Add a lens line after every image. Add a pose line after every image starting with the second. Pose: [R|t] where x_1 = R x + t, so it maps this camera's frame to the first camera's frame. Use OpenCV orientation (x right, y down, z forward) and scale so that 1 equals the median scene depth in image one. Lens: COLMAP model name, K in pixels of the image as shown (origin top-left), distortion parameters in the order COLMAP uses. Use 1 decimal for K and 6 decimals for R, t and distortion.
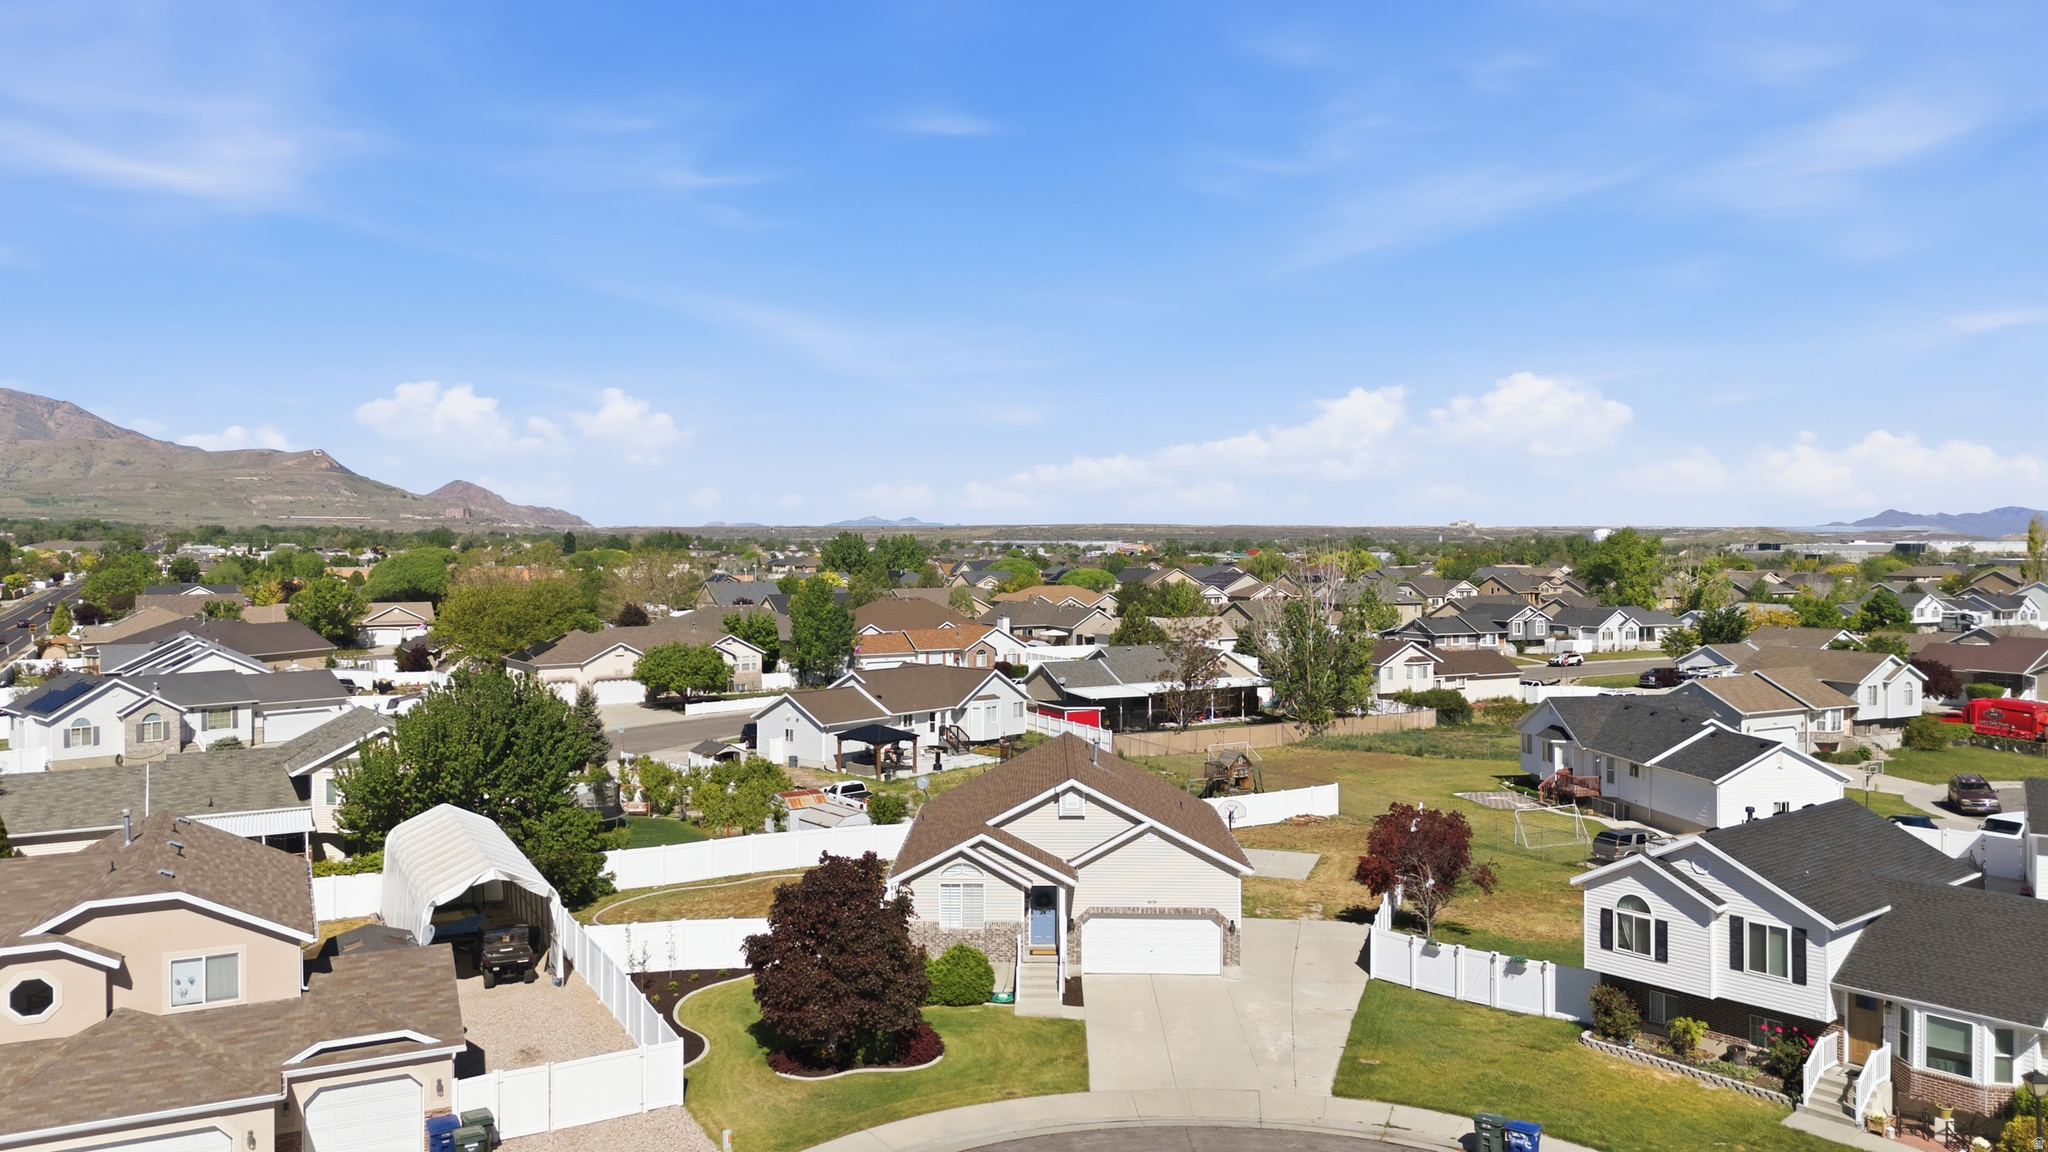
lens RADIAL K [[1501.6, 0, 1026.6], [0, 1501.6, 566.1], [0, 0, 1]] dist [0.093405, -0.089947]
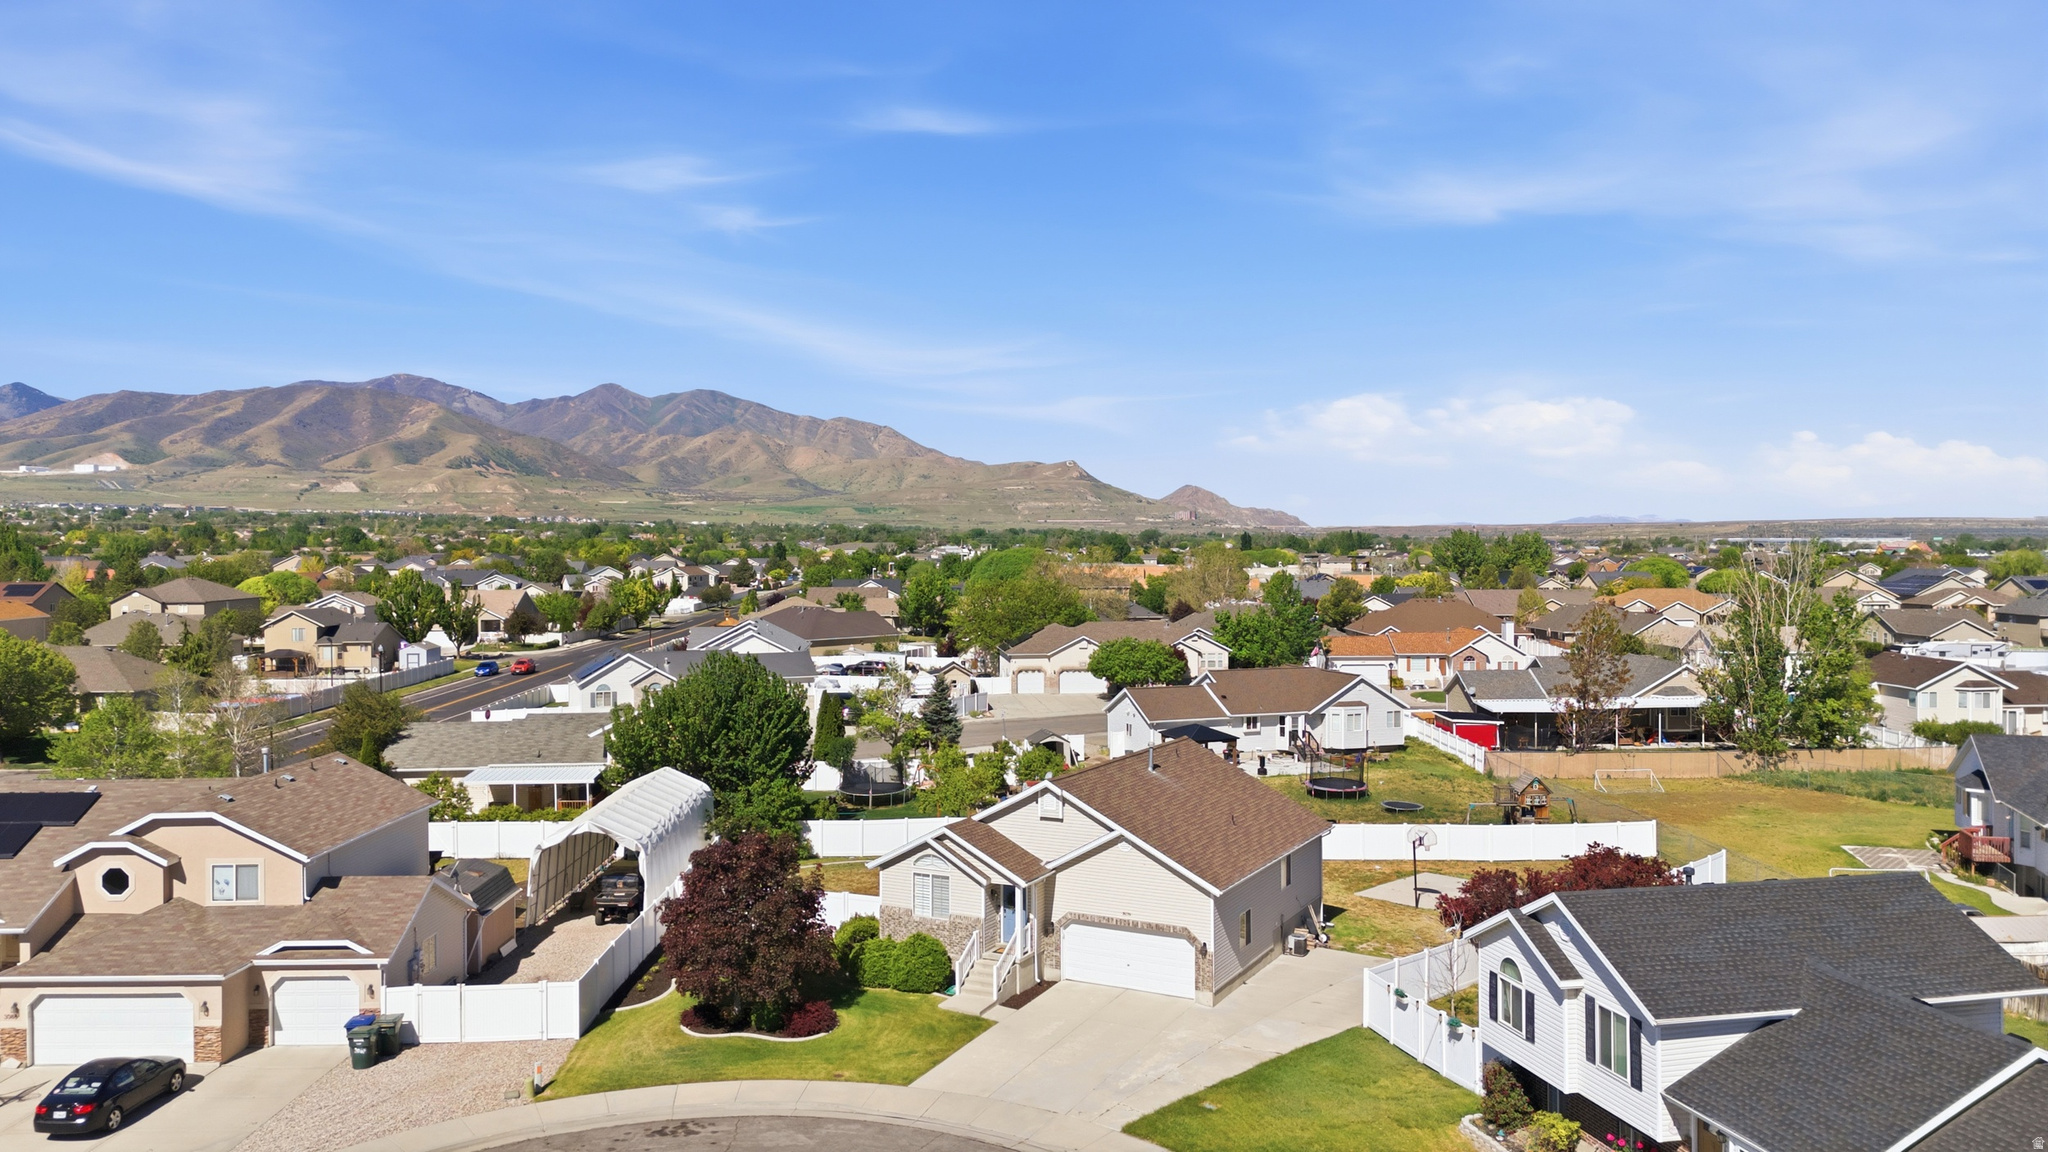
lens RADIAL K [[1501.6, 0, 1021.1], [0, 1501.6, 568.9], [0, 0, 1]] dist [0.093405, -0.089947]
pose [[0.891236, 0.005153, -0.453511, 0.457727], [-0.004185, 0.999986, 0.003138, 0.000112], [0.453521, -0.000898, 0.891245, 0.112660]]
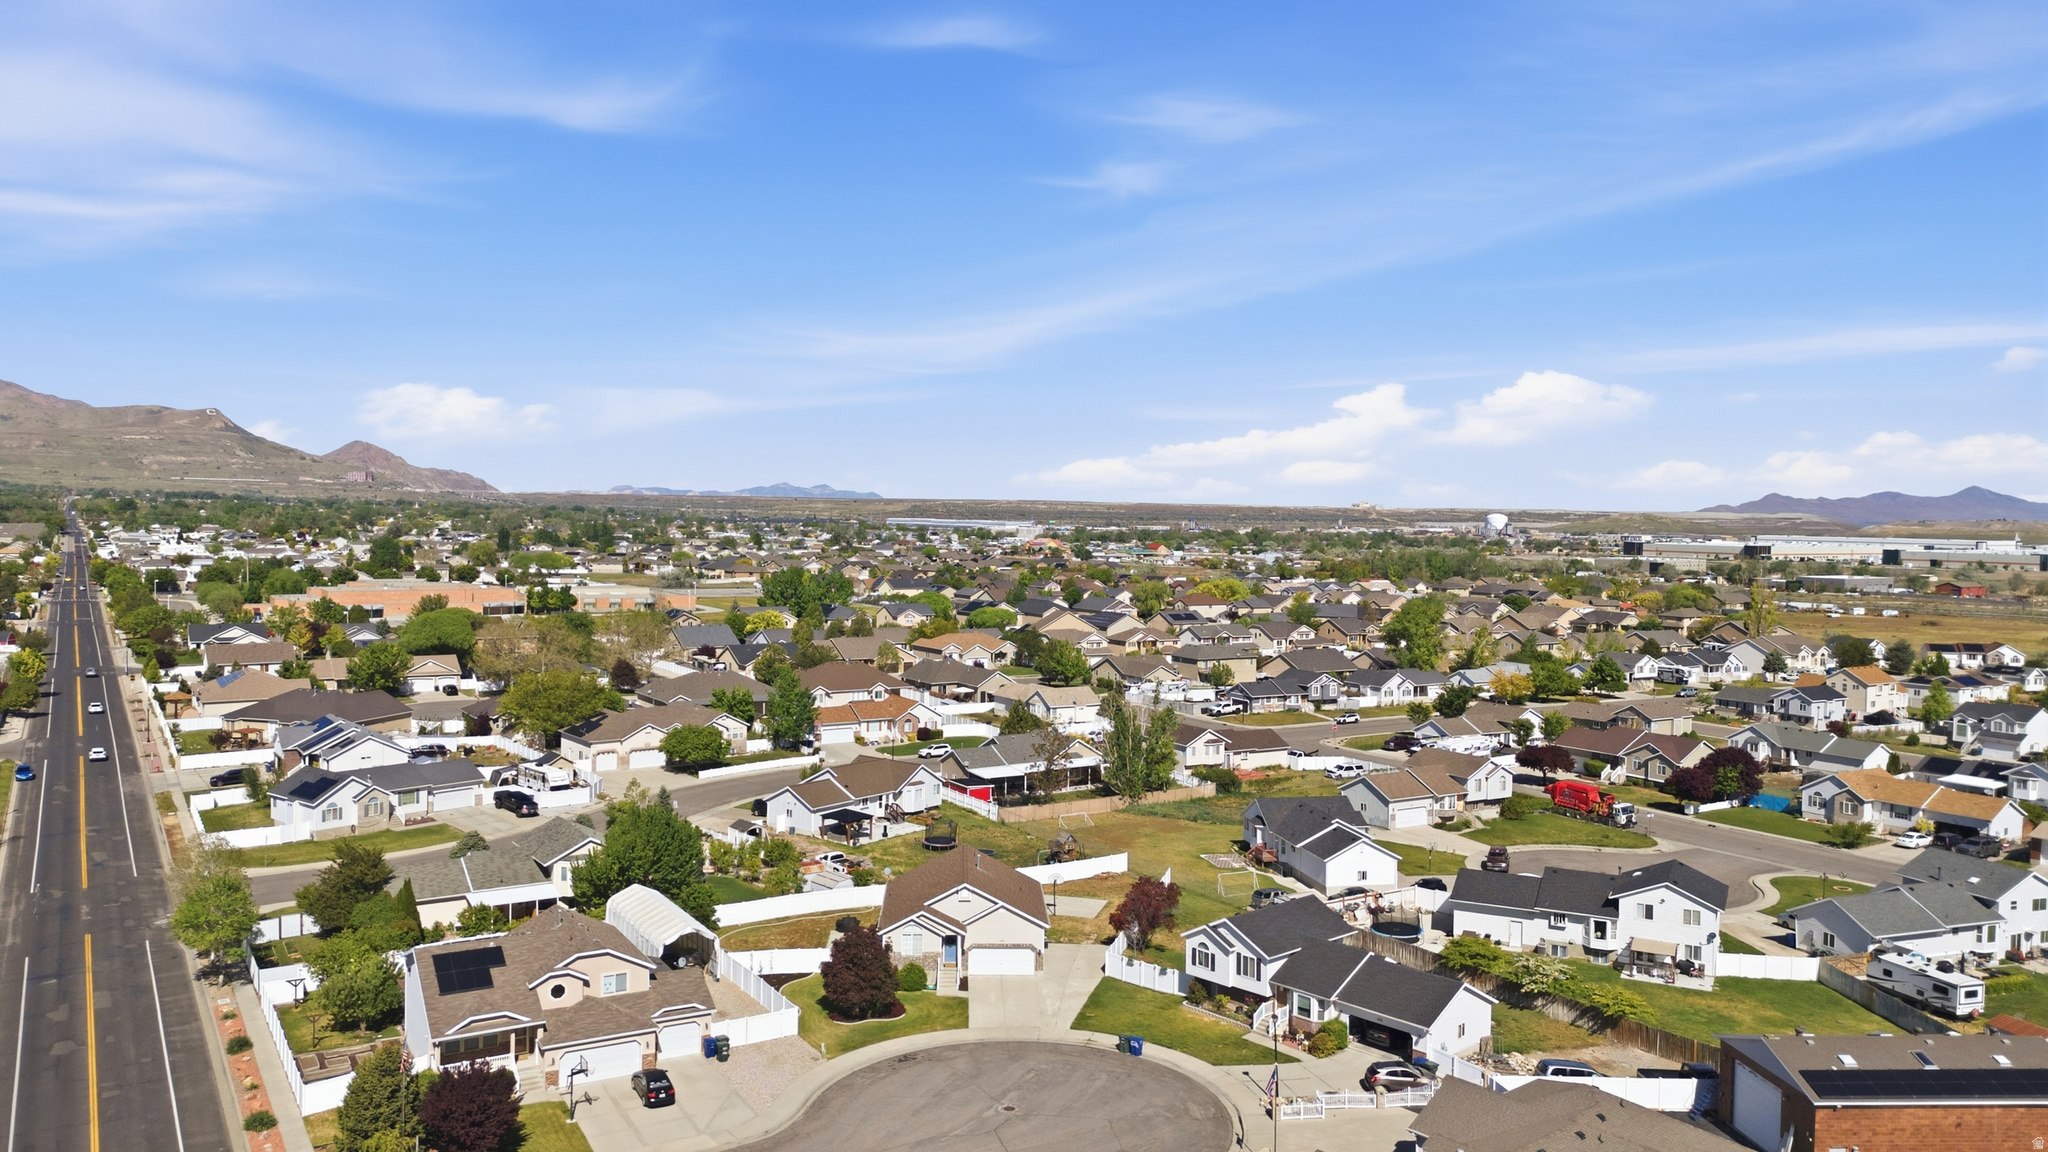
lens RADIAL K [[1501.6, 0, 1023.3], [0, 1501.6, 580.8], [0, 0, 1]] dist [0.093405, -0.089947]
pose [[0.998360, 0.012151, 0.055944, -0.011229], [-0.013844, 0.999455, 0.029959, -0.342769], [-0.055549, -0.030685, 0.997984, -1.085286]]
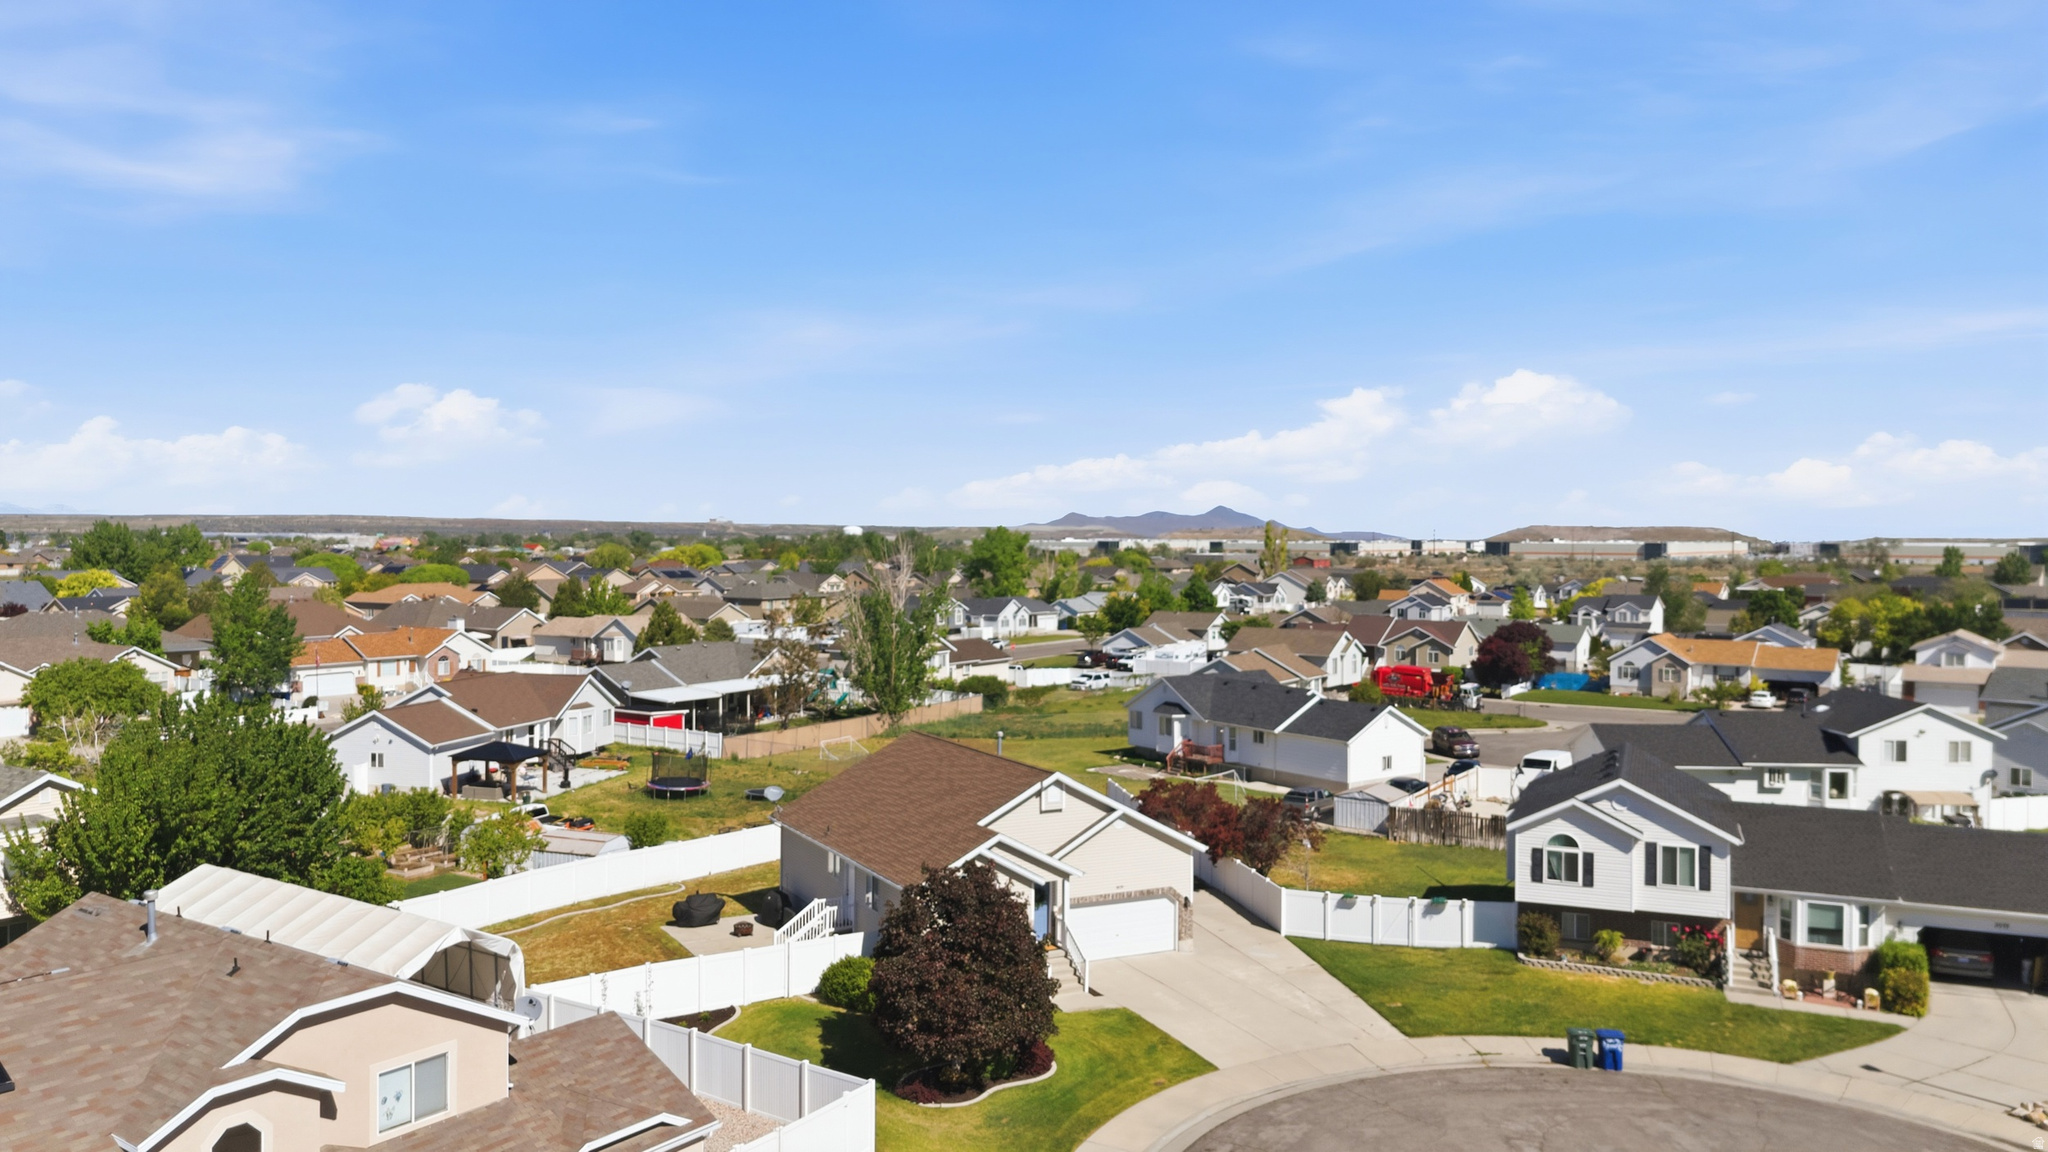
lens RADIAL K [[1501.6, 0, 1028.0], [0, 1501.6, 563.9], [0, 0, 1]] dist [0.093405, -0.089947]
pose [[0.883890, -0.003703, 0.467680, -0.450499], [0.002950, 0.999993, 0.002343, 0.000464], [-0.467686, -0.000691, 0.883895, 0.122556]]
